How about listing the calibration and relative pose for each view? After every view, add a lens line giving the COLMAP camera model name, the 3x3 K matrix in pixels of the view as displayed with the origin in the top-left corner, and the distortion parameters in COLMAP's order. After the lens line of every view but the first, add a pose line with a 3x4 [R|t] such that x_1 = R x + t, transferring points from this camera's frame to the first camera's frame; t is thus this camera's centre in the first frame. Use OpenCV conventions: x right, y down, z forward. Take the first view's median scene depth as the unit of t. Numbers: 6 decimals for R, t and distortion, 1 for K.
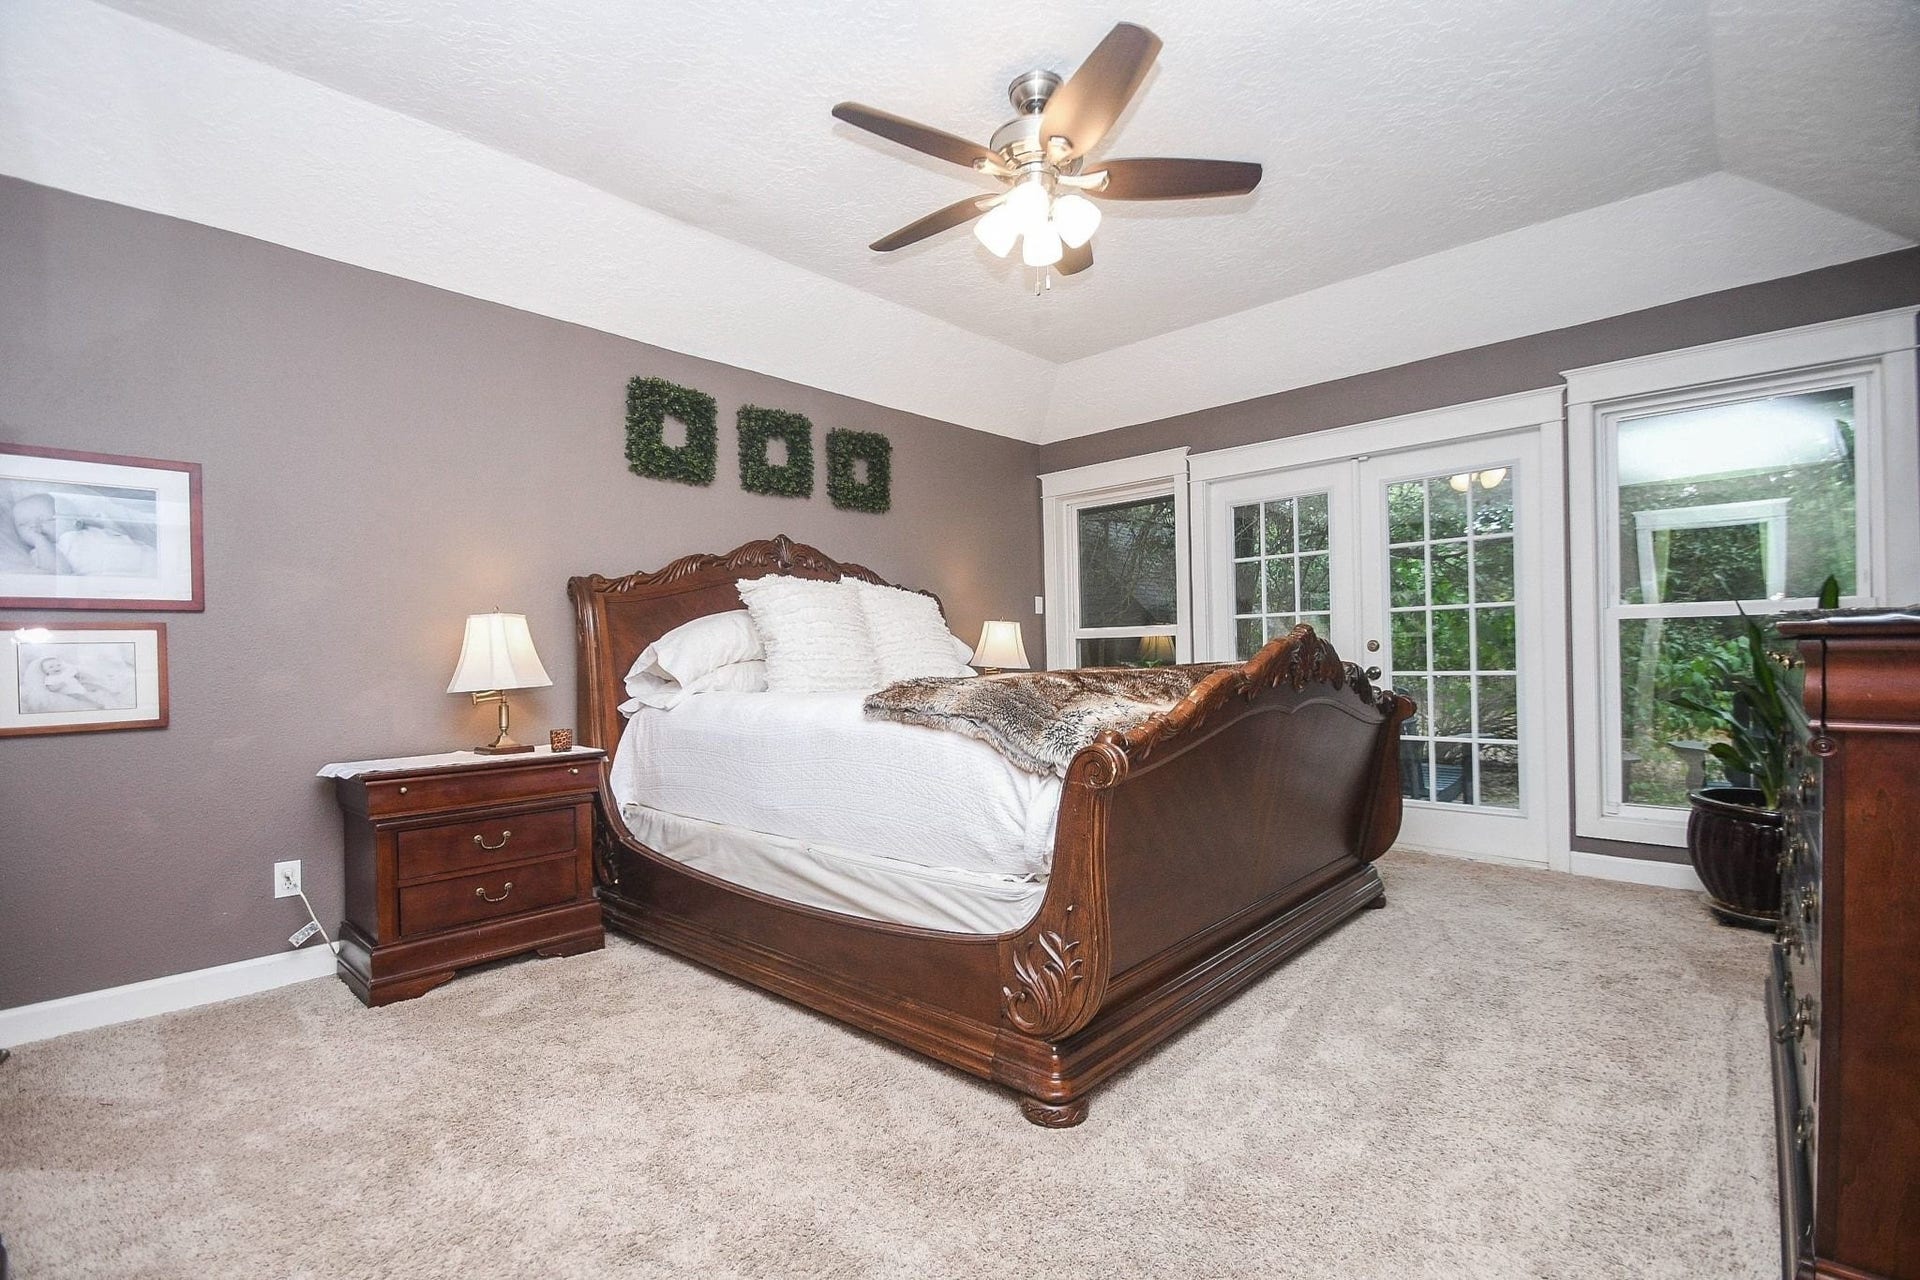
lens RADIAL K [[859.8, 0, 958.2], [0, 859.8, 655.7], [0, 0, 1]] dist [-0.054752, -0.000033]
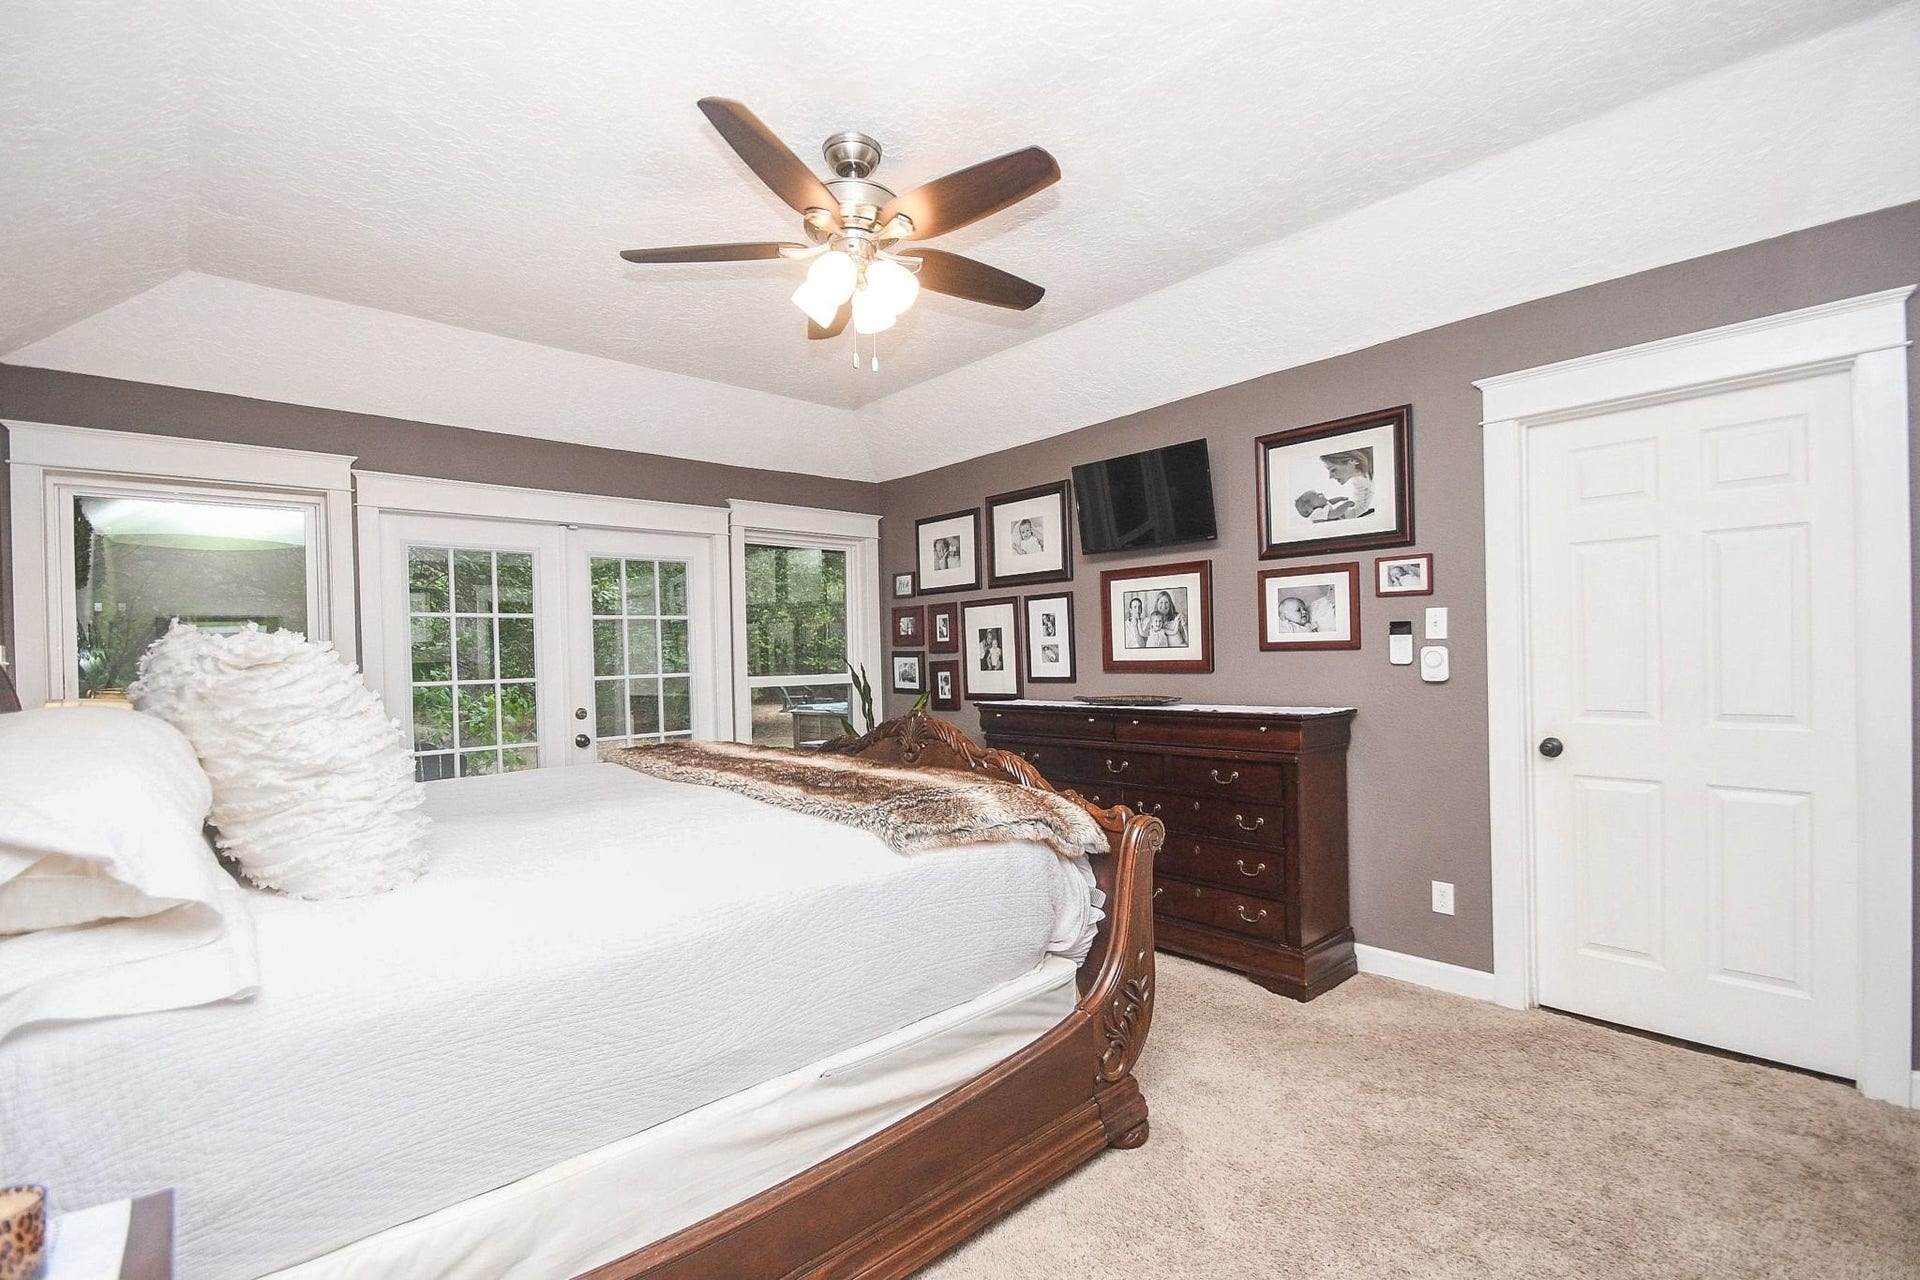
lens RADIAL K [[810.8, 0, 969.0], [0, 810.8, 662.8], [0, 0, 1]] dist [0.000296, 0.000061]
pose [[0.104150, 0.021212, 0.994335, -0.493925], [0.011960, 0.999674, -0.022579, -0.051682], [-0.994490, 0.014244, 0.103863, 0.497719]]
